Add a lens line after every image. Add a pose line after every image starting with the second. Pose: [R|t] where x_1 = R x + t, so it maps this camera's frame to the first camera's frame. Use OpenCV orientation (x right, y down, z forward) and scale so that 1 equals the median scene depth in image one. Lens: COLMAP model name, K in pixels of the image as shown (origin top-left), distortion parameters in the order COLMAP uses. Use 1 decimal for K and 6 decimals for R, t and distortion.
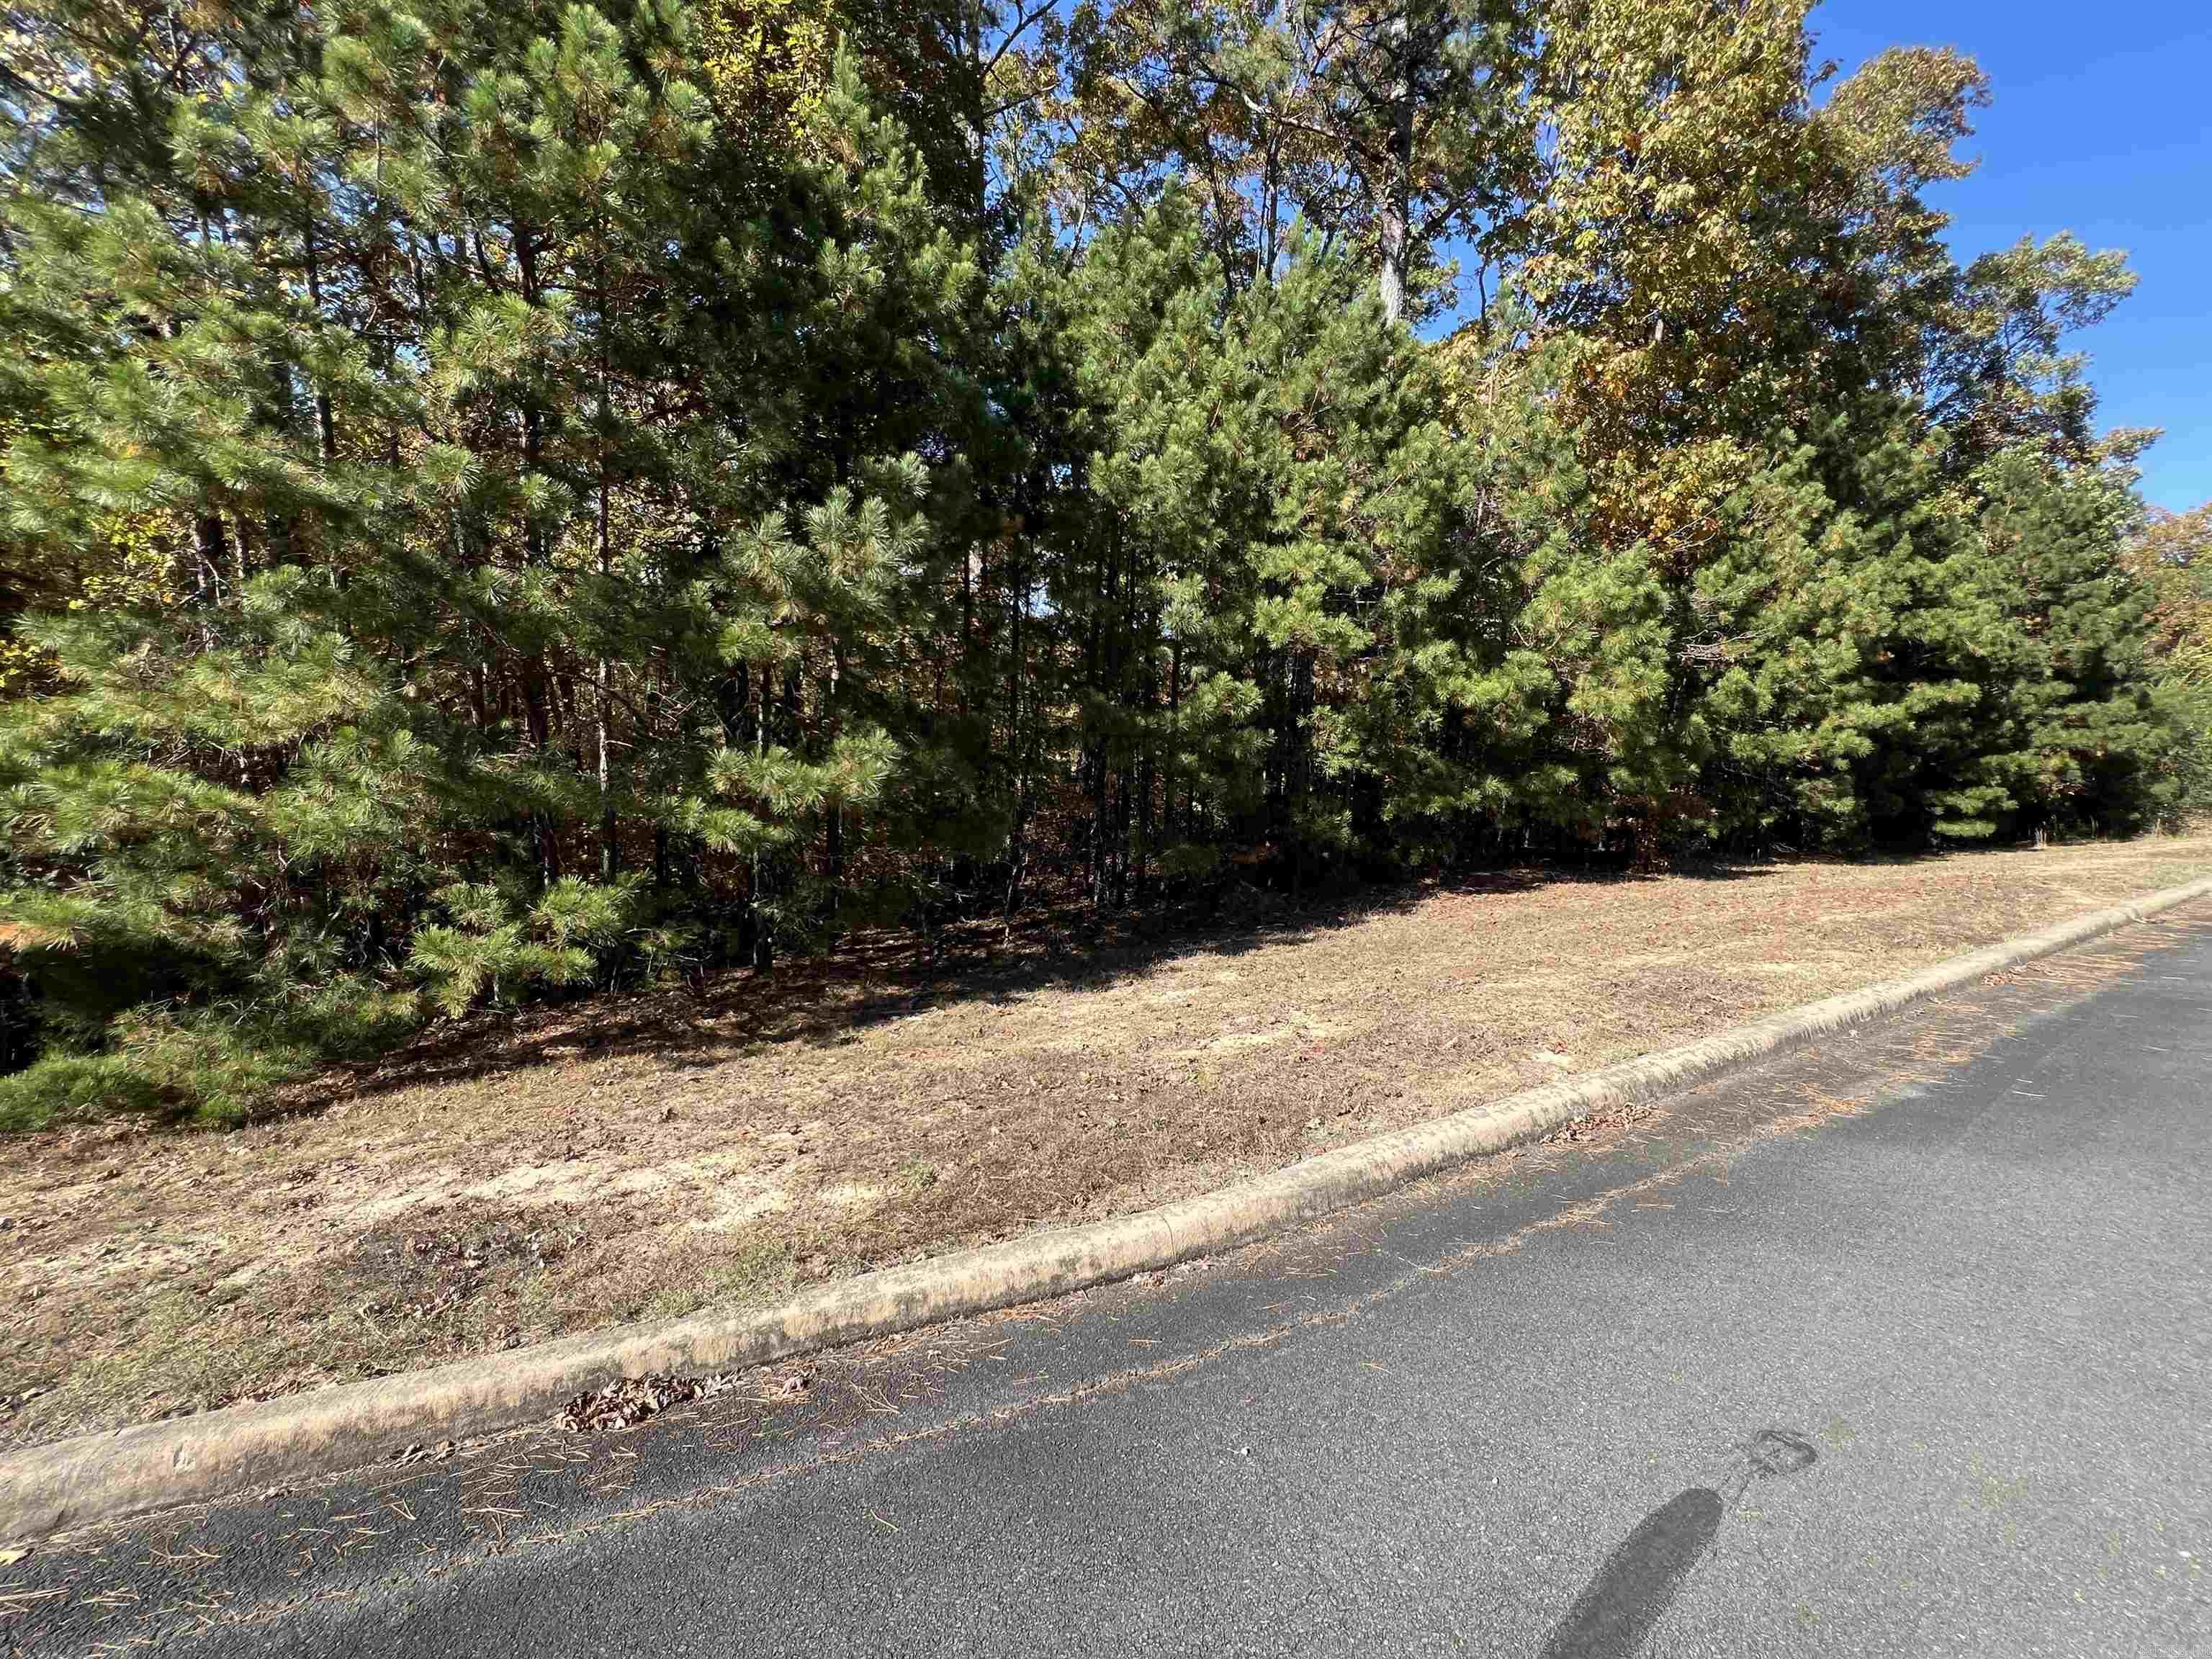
lens RADIAL K [[890.0, 0, 1104.6], [0, 890.0, 825.3], [0, 0, 1]] dist [0.002970, -0.000032]
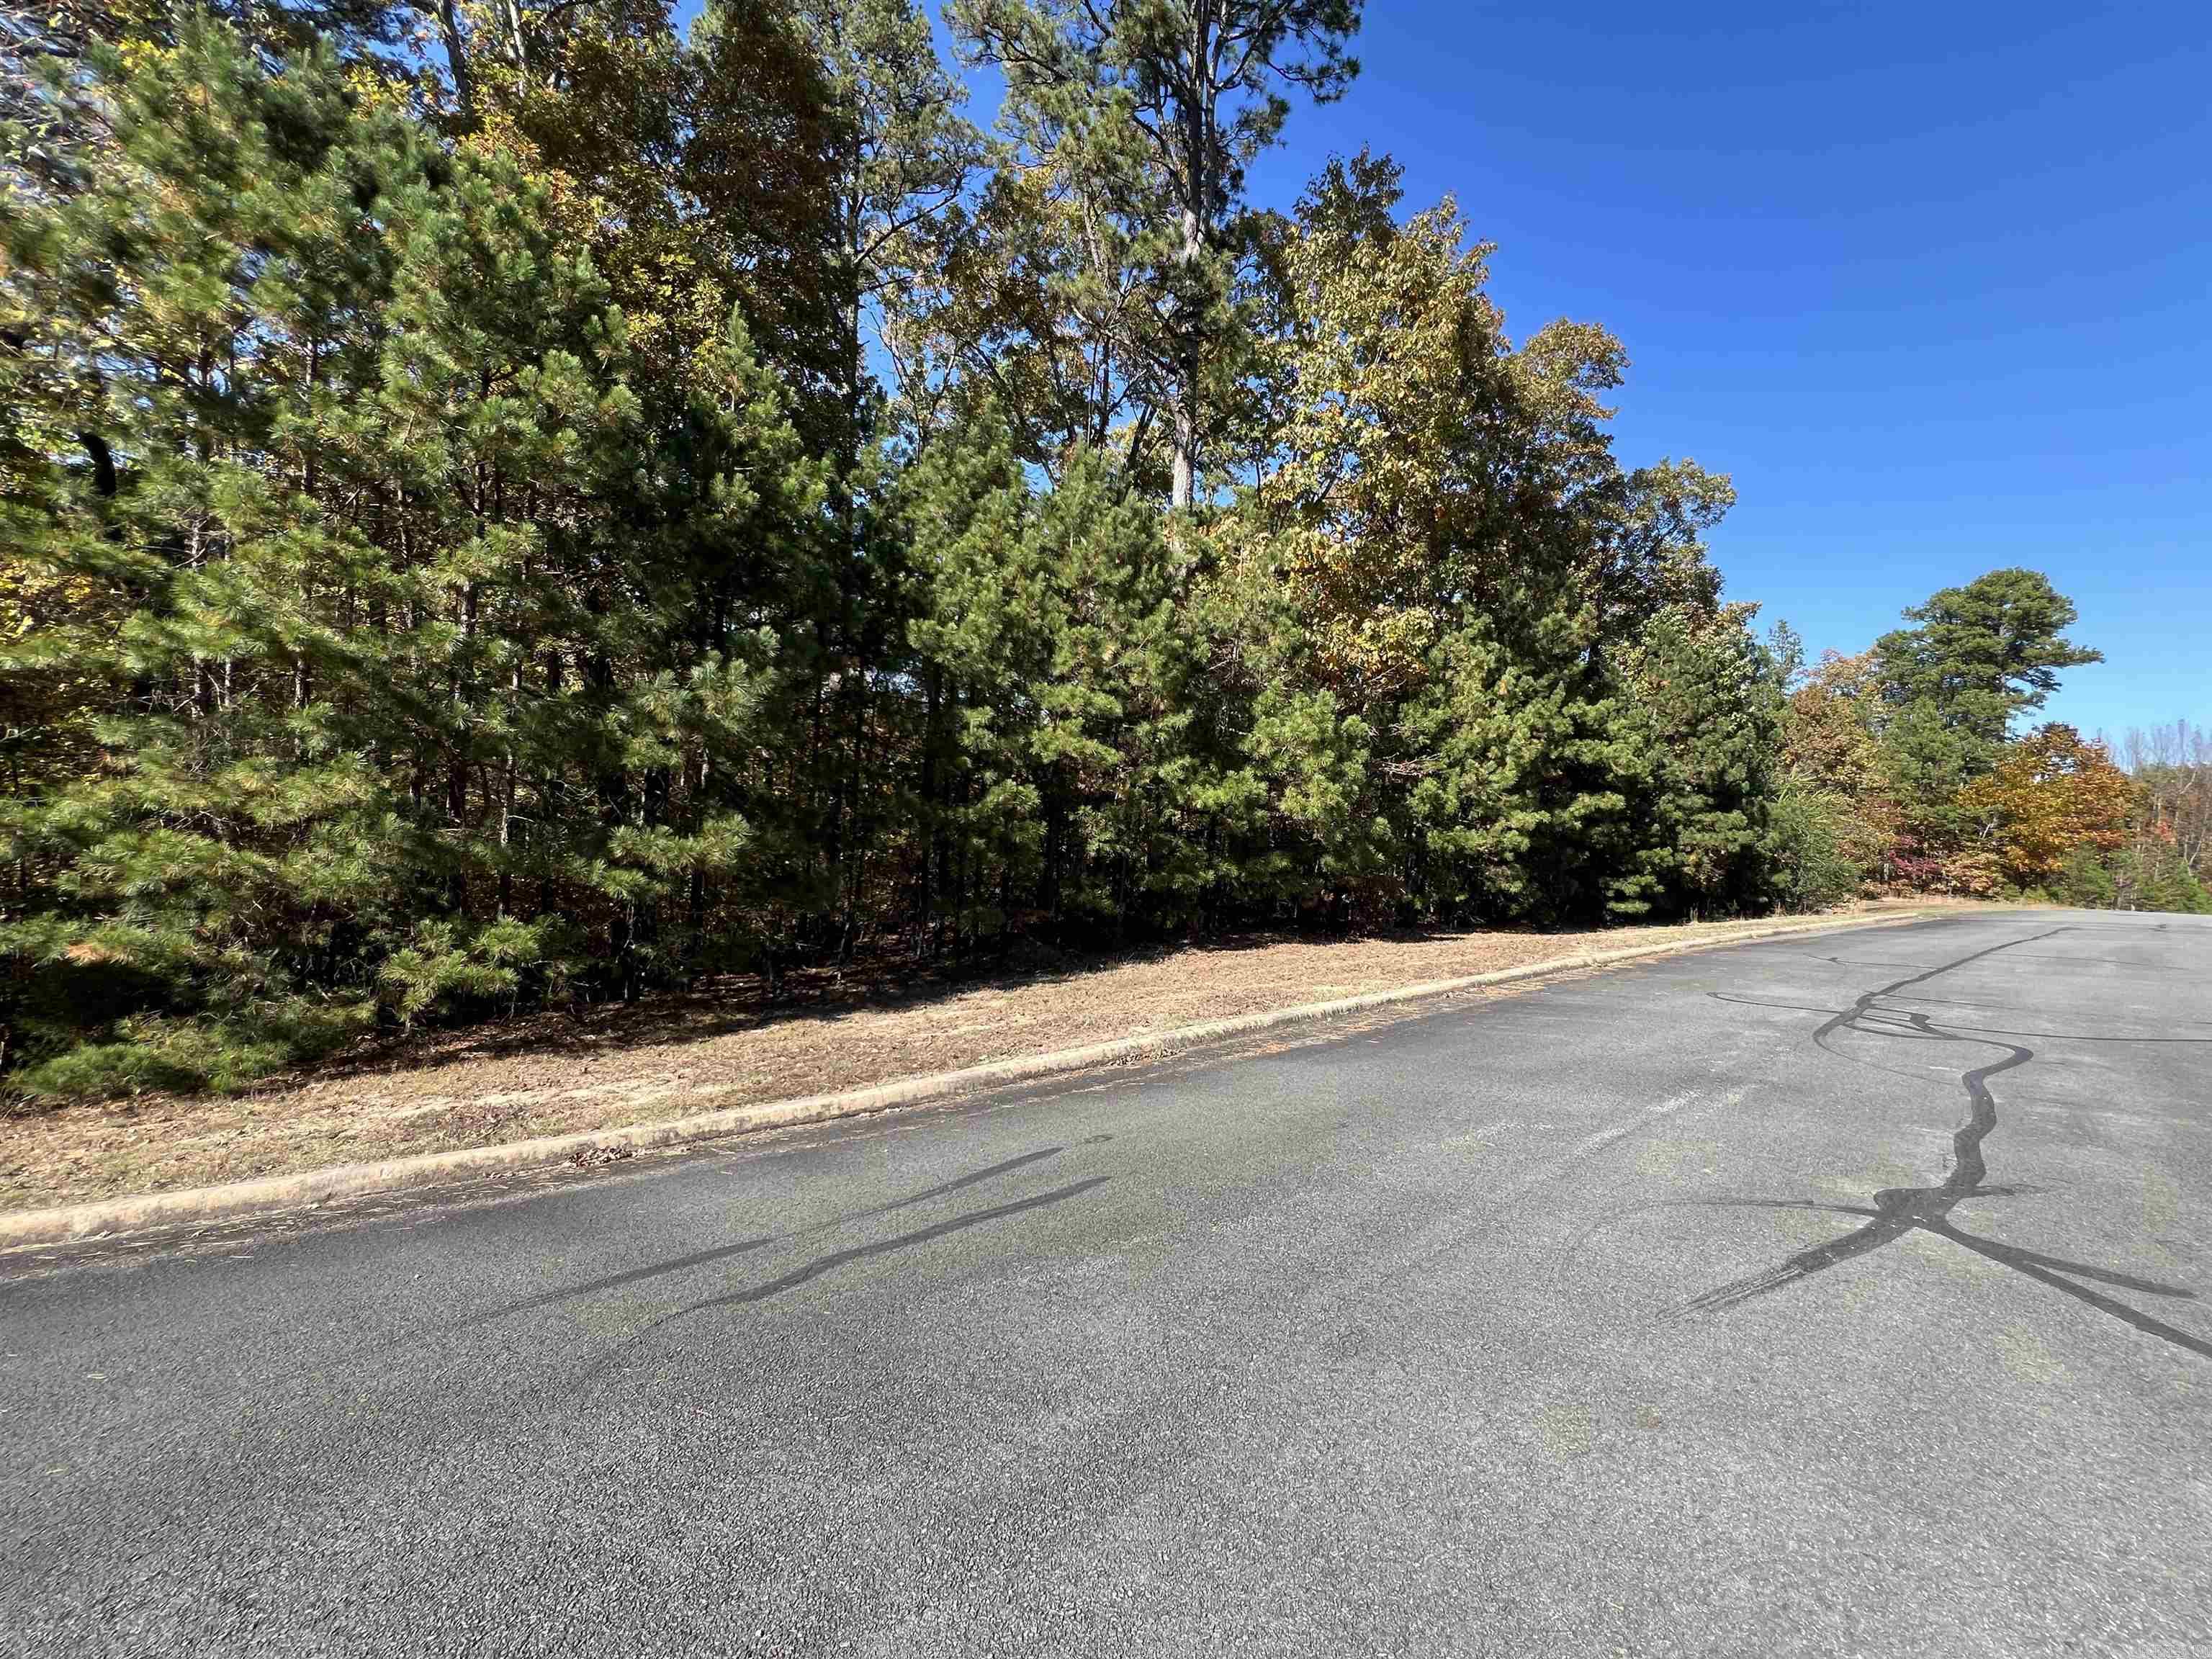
lens RADIAL K [[891.4, 0, 1106.0], [0, 891.4, 829.5], [0, 0, 1]] dist [-0.003674, 0.000228]
pose [[0.989047, 0.028583, 0.144809, 0.081036], [-0.017756, 0.996987, -0.075511, 0.003505], [-0.146531, 0.072113, 0.986574, -0.328685]]
